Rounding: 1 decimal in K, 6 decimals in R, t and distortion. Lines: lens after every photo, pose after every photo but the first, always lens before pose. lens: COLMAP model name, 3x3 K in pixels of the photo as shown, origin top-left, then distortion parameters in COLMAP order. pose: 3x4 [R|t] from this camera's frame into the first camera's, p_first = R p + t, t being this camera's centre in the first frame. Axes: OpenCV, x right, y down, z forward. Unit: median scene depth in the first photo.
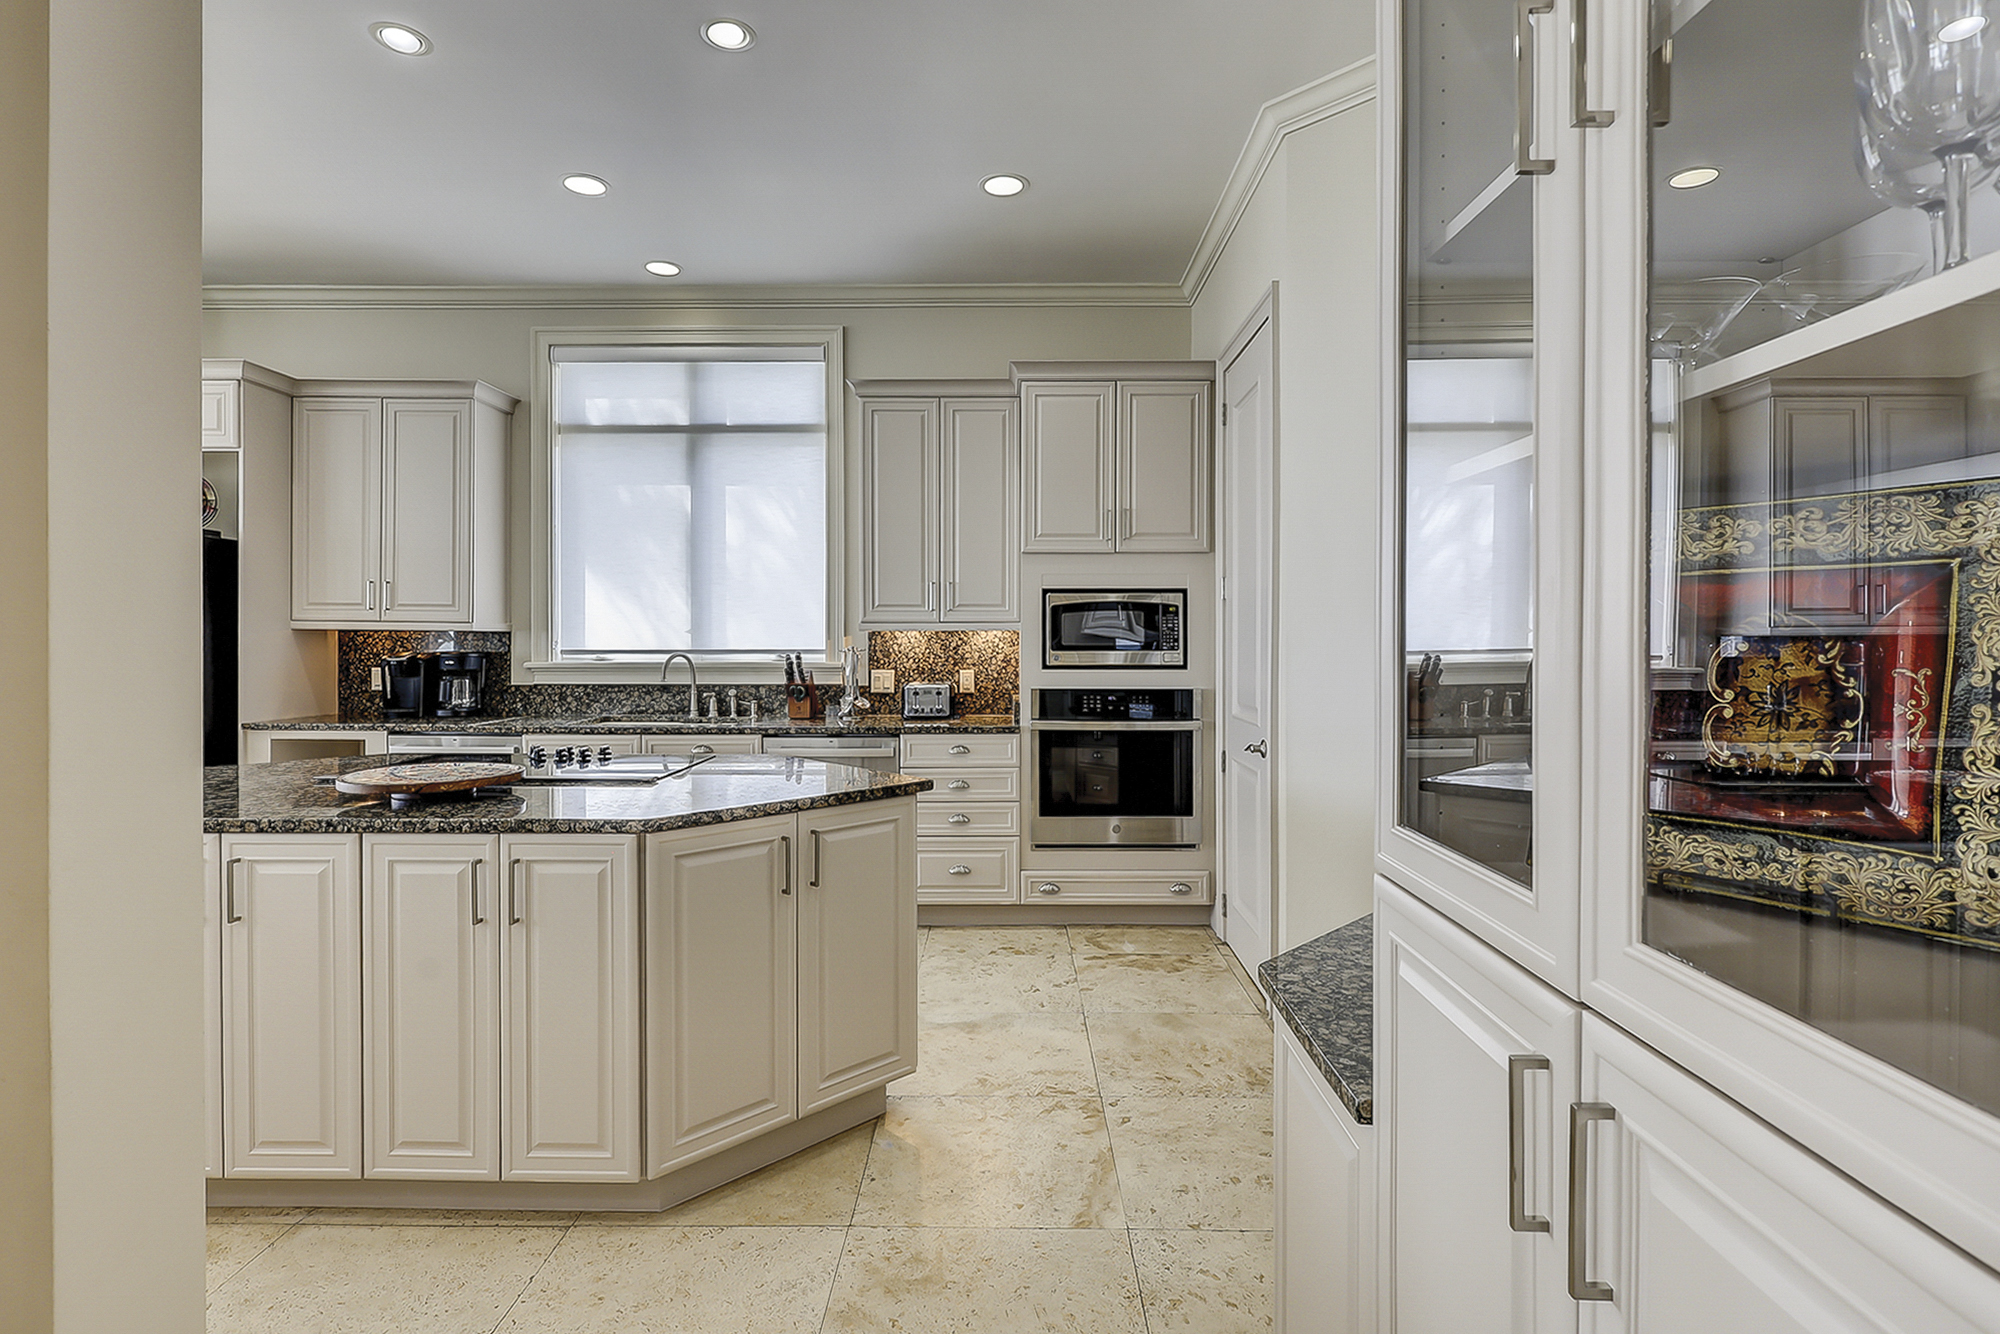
lens RADIAL K [[991.1, 0, 1000.2], [0, 991.1, 642.4], [0, 0, 1]] dist [-0.003150, 0.000418]
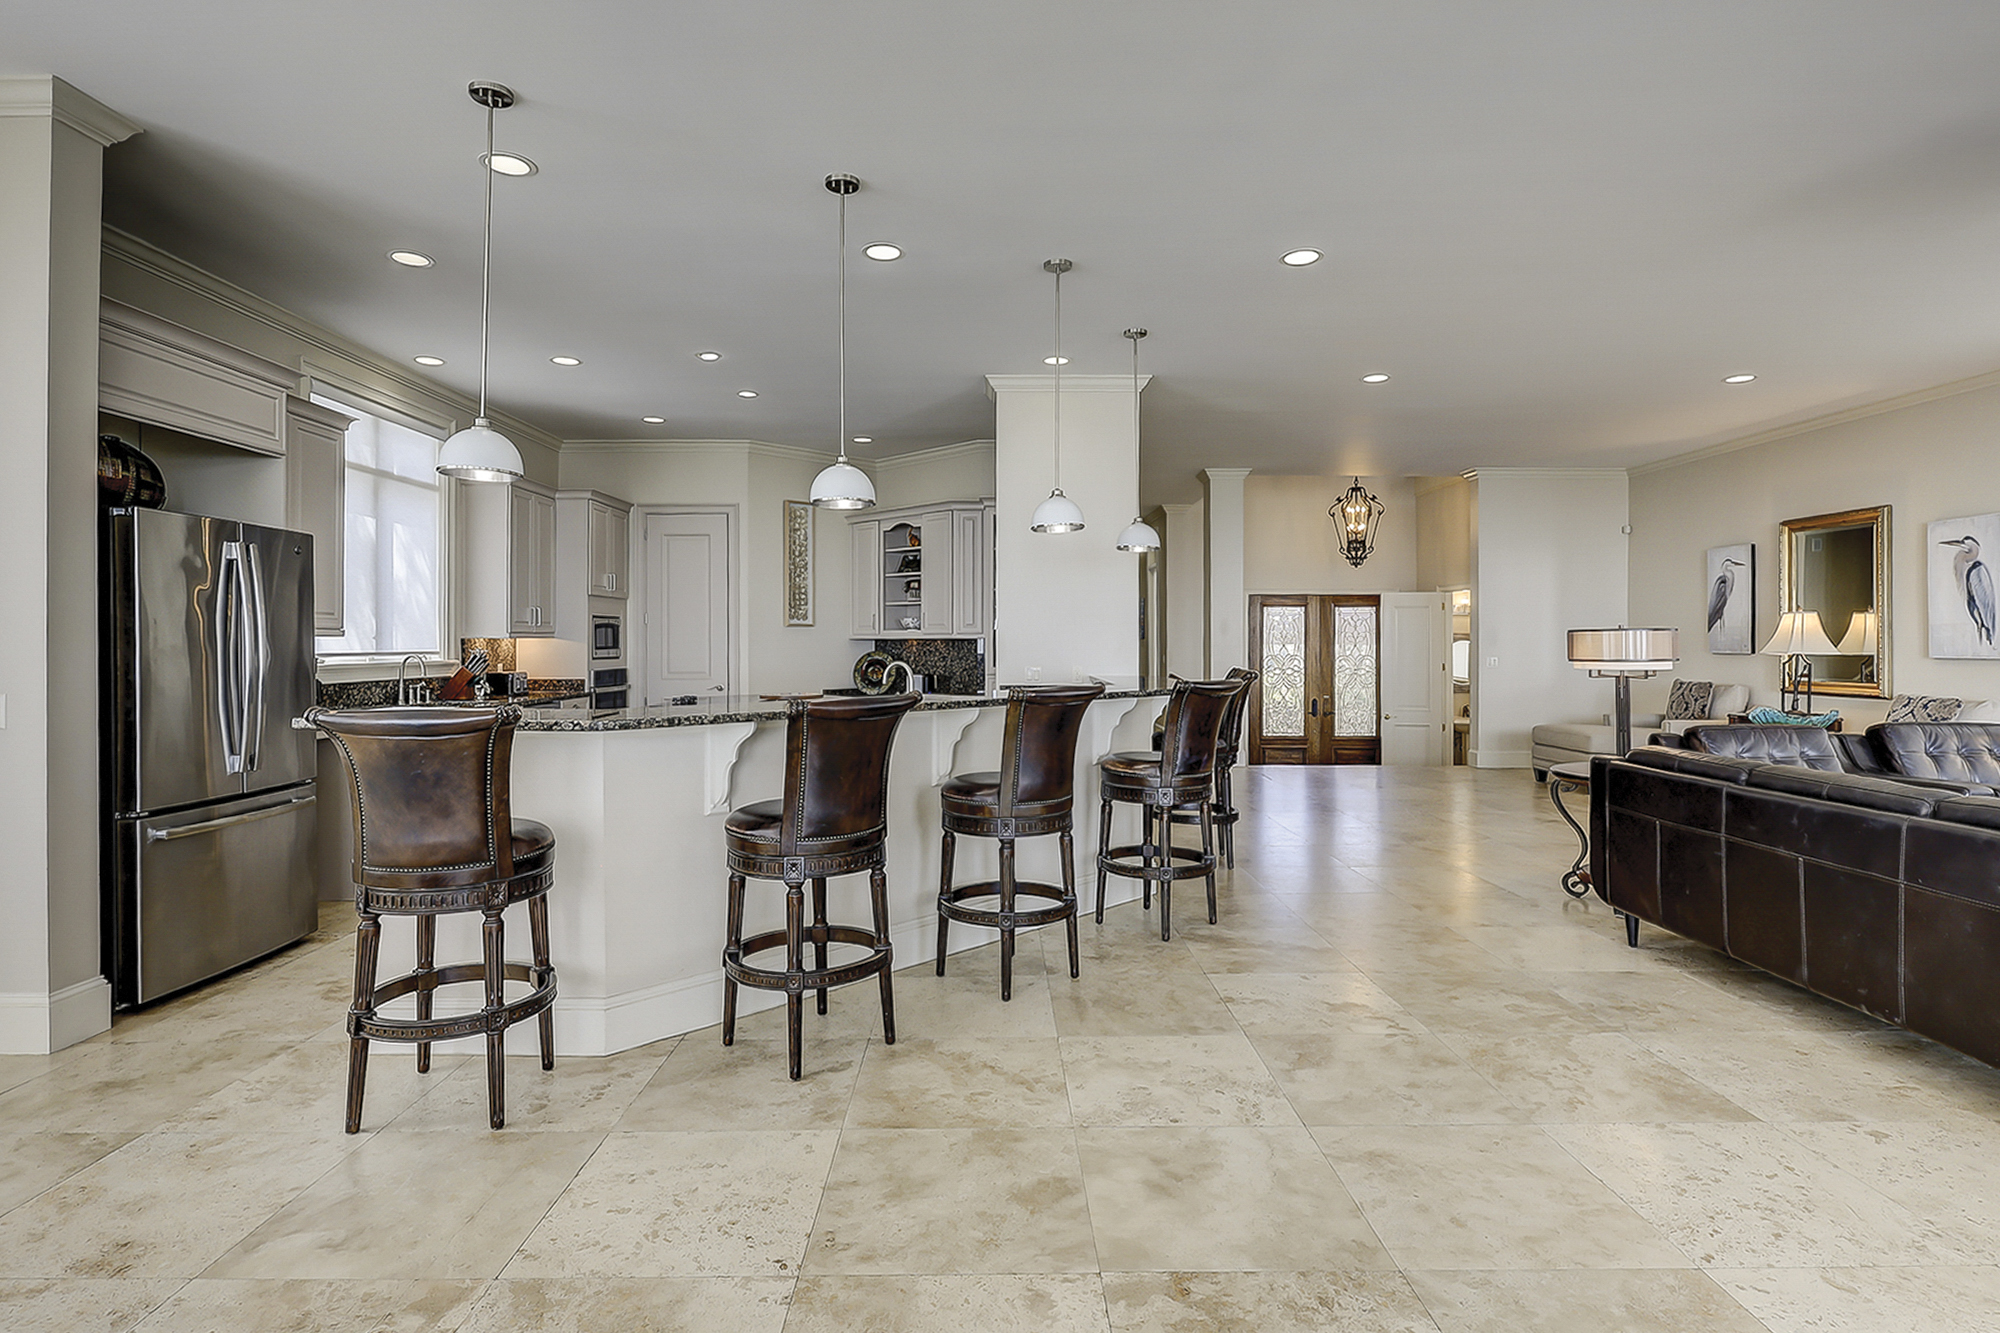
lens RADIAL K [[991.1, 0, 987.0], [0, 991.1, 637.7], [0, 0, 1]] dist [-0.003150, 0.000418]
pose [[-0.013258, 0.002016, 0.999910, -1.567342], [0.001608, 0.999997, -0.001995, -0.007166], [-0.999911, 0.001581, -0.013261, 0.265352]]
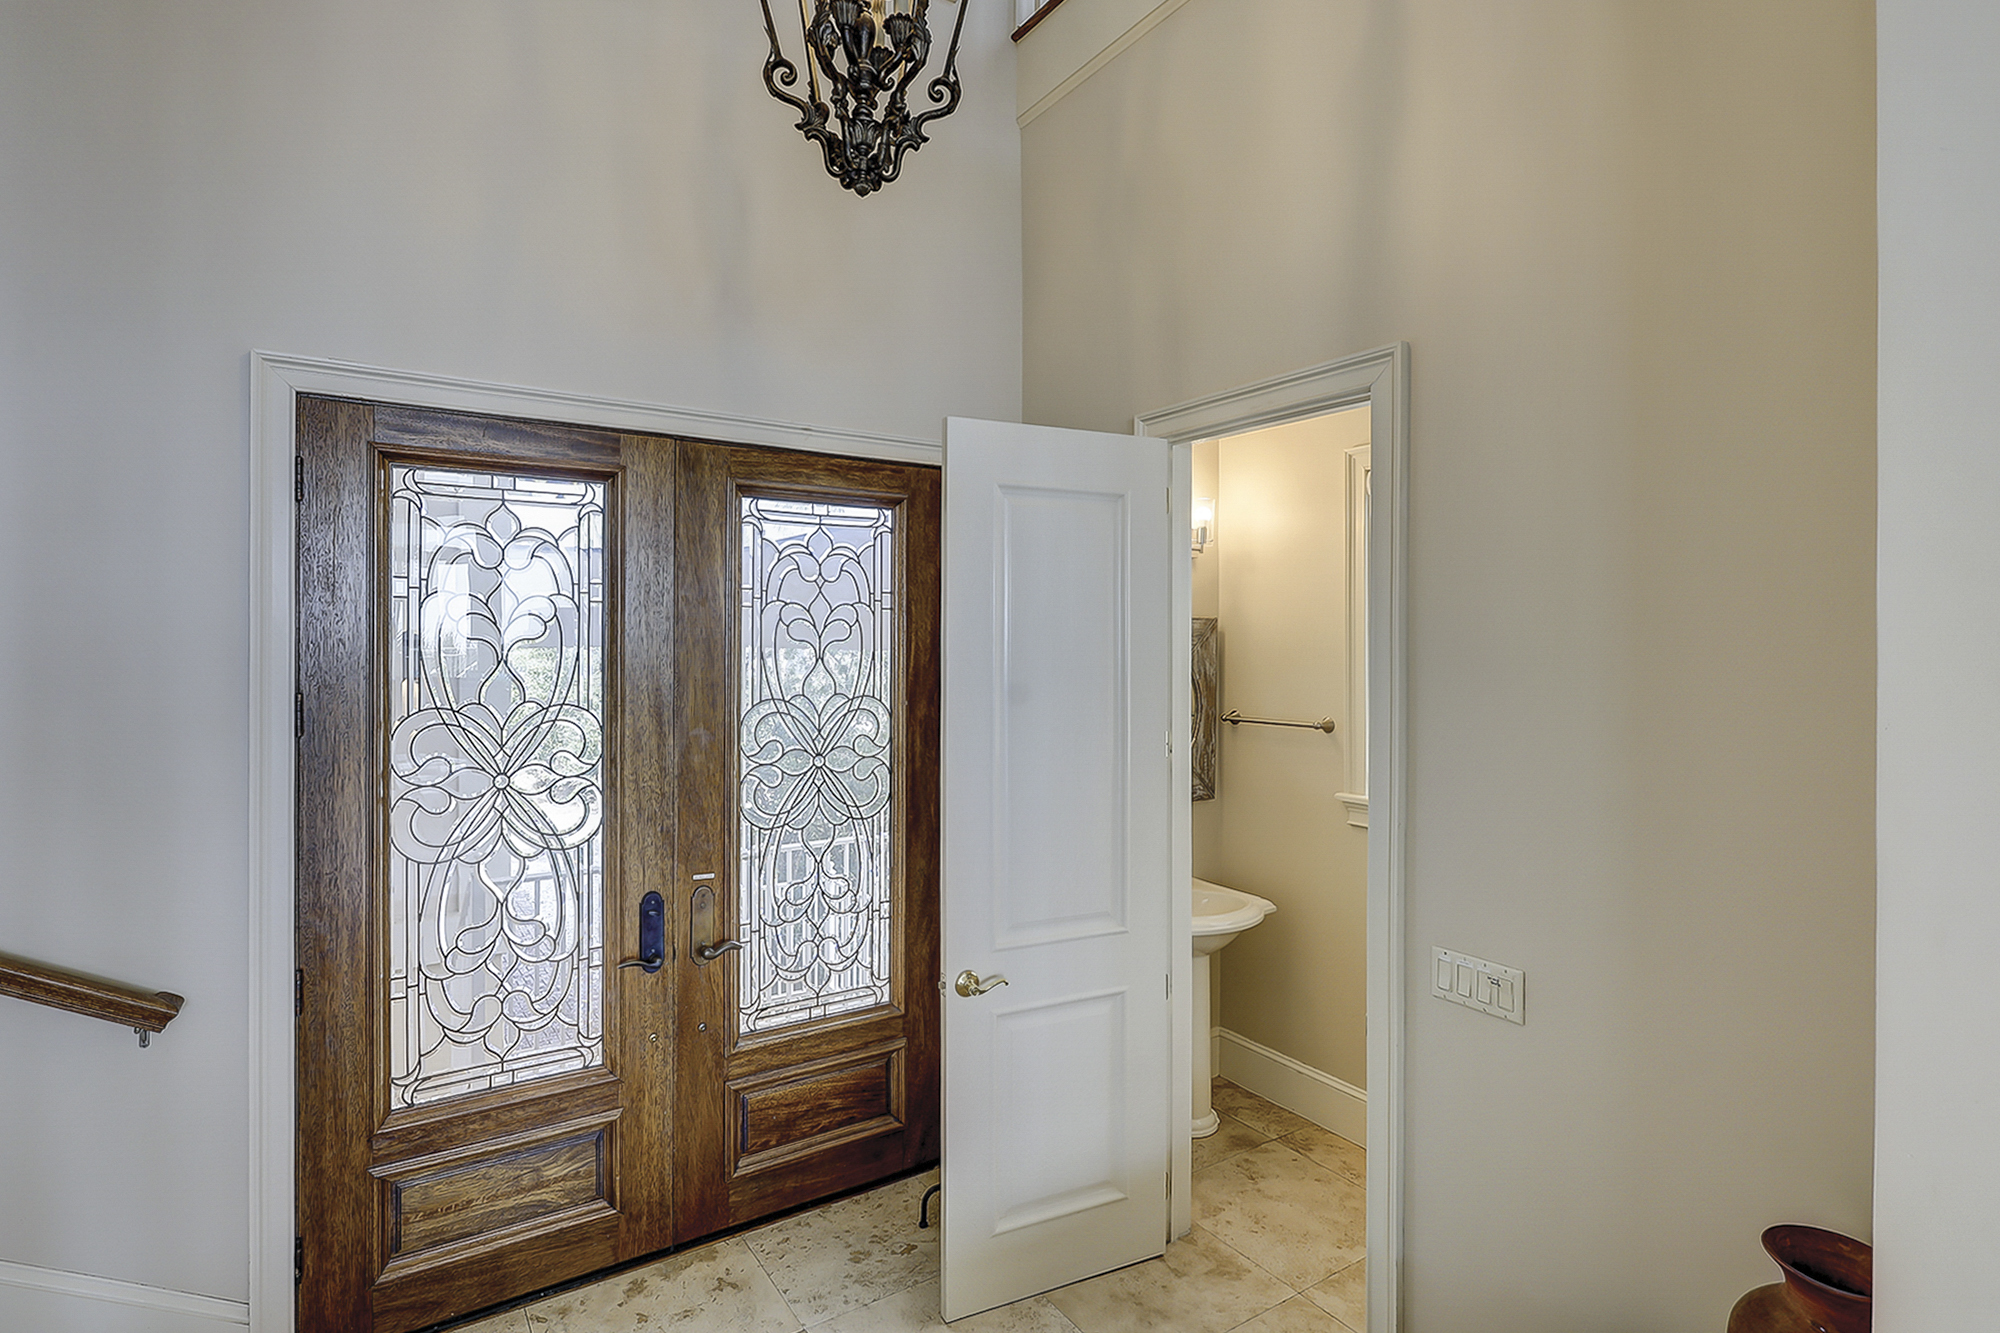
lens RADIAL K [[991.1, 0, 958.5], [0, 991.1, 629.3], [0, 0, 1]] dist [-0.003150, 0.000418]
pose [[-0.542763, 0.000814, 0.839885, 0.387507], [0.004200, 0.999990, 0.001745, -0.007618], [-0.839875, 0.004475, -0.542761, -0.447801]]
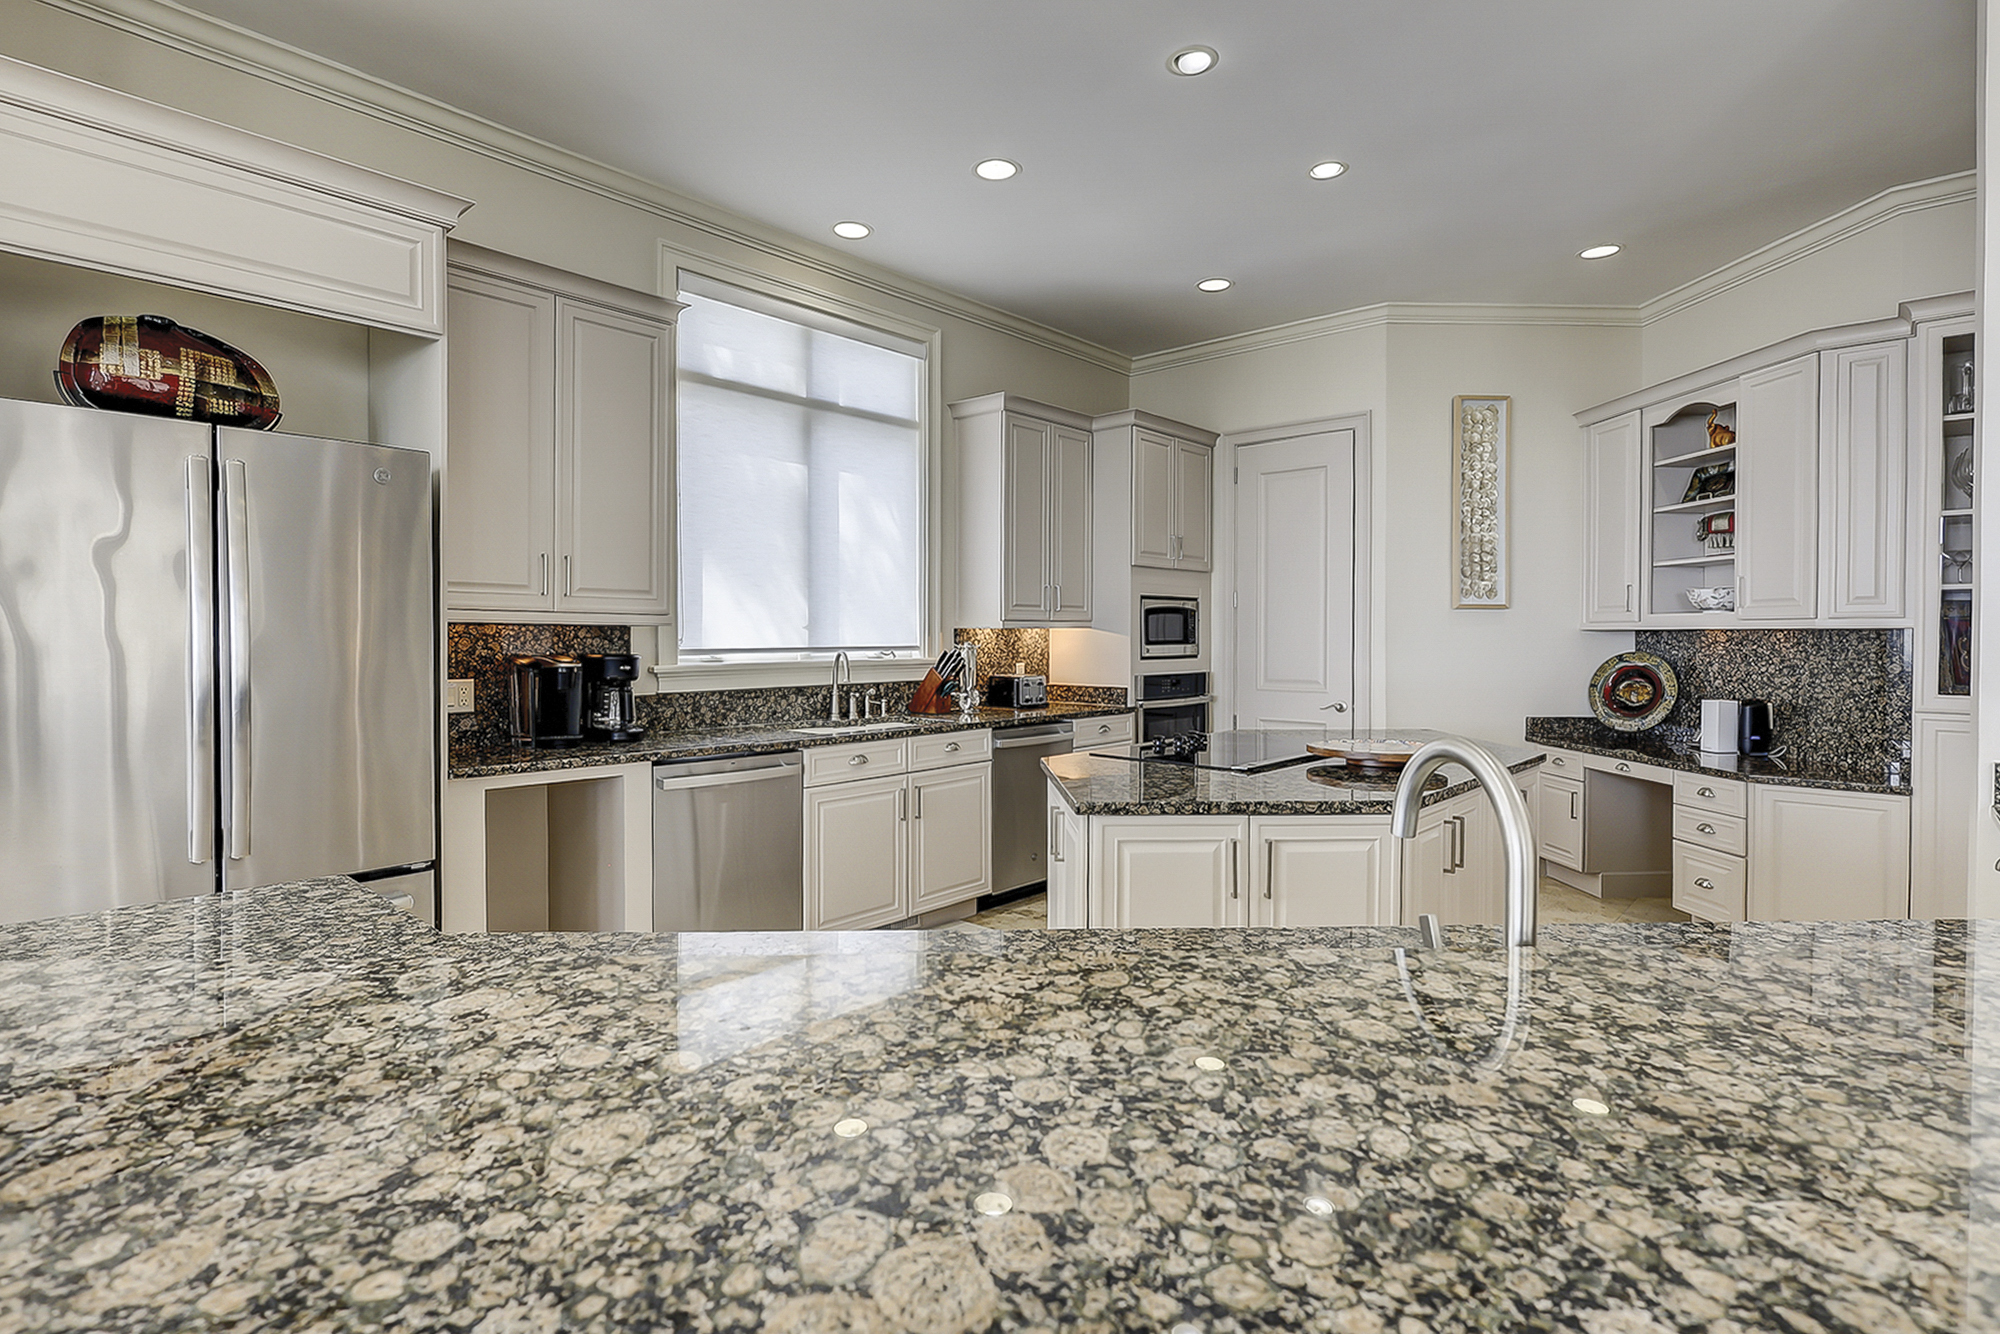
lens RADIAL K [[991.1, 0, 999.1], [0, 991.1, 653.3], [0, 0, 1]] dist [-0.003150, 0.000418]
pose [[0.651526, -0.015288, 0.758473, -0.898332], [0.000542, 0.999806, 0.019687, -0.005065], [-0.758626, -0.012416, 0.651408, 0.281644]]
